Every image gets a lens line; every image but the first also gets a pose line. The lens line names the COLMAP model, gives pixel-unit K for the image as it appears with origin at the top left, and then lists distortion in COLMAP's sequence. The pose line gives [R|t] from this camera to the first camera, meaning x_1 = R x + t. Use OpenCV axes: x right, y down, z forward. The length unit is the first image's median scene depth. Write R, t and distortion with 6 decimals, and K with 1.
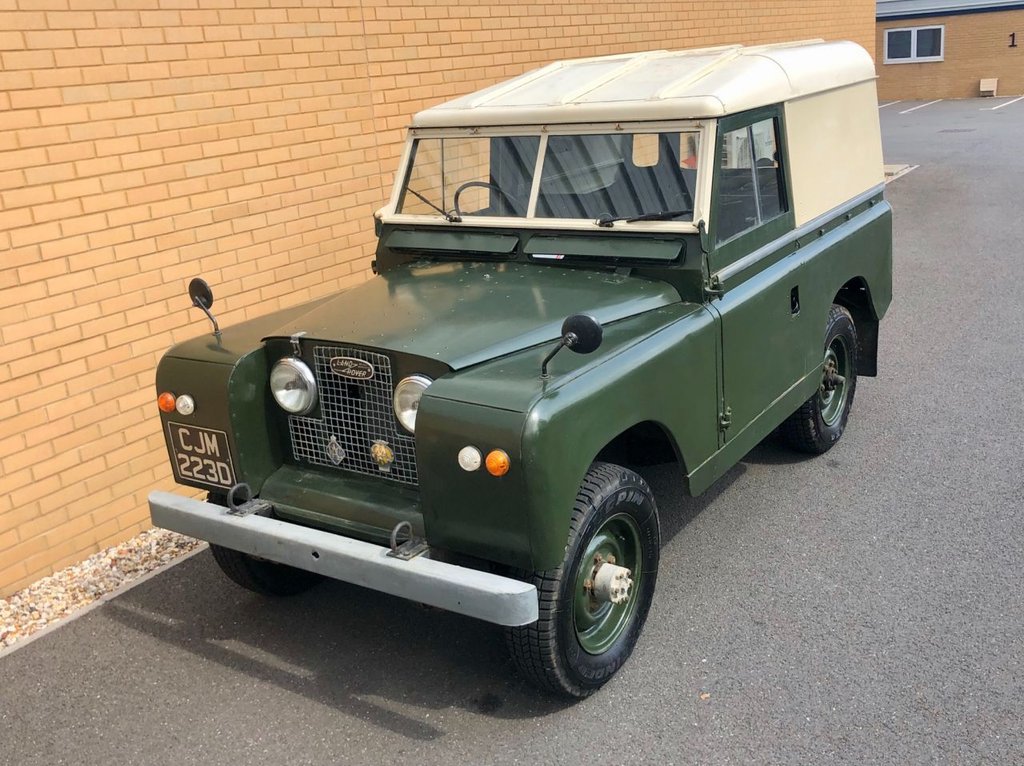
lens RADIAL K [[965.9, 0, 515.8], [0, 965.9, 360.0], [0, 0, 1]] dist [0.246015, -0.881230]
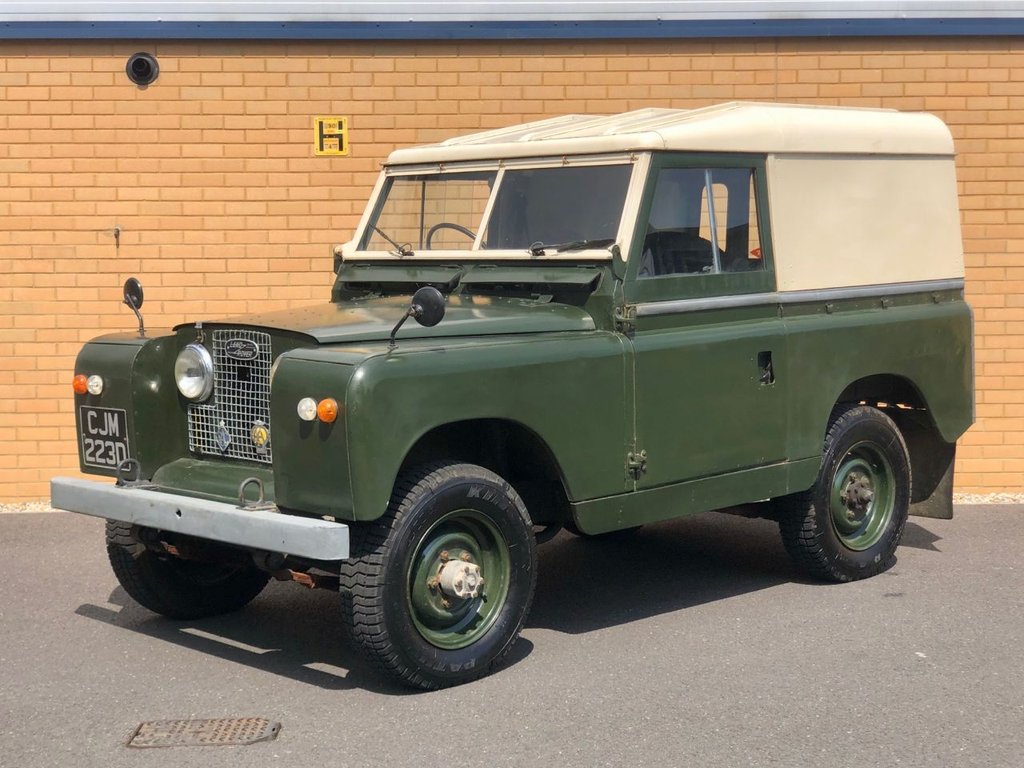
lens RADIAL K [[1528.4, 0, 508.6], [0, 1528.4, 426.8], [0, 0, 1]] dist [0.035720, 0.140826]
pose [[0.979741, 0.082148, -0.182647, 0.385955], [-0.110380, 0.982474, -0.150207, 0.282316], [0.167107, 0.167324, 0.971637, -0.485406]]
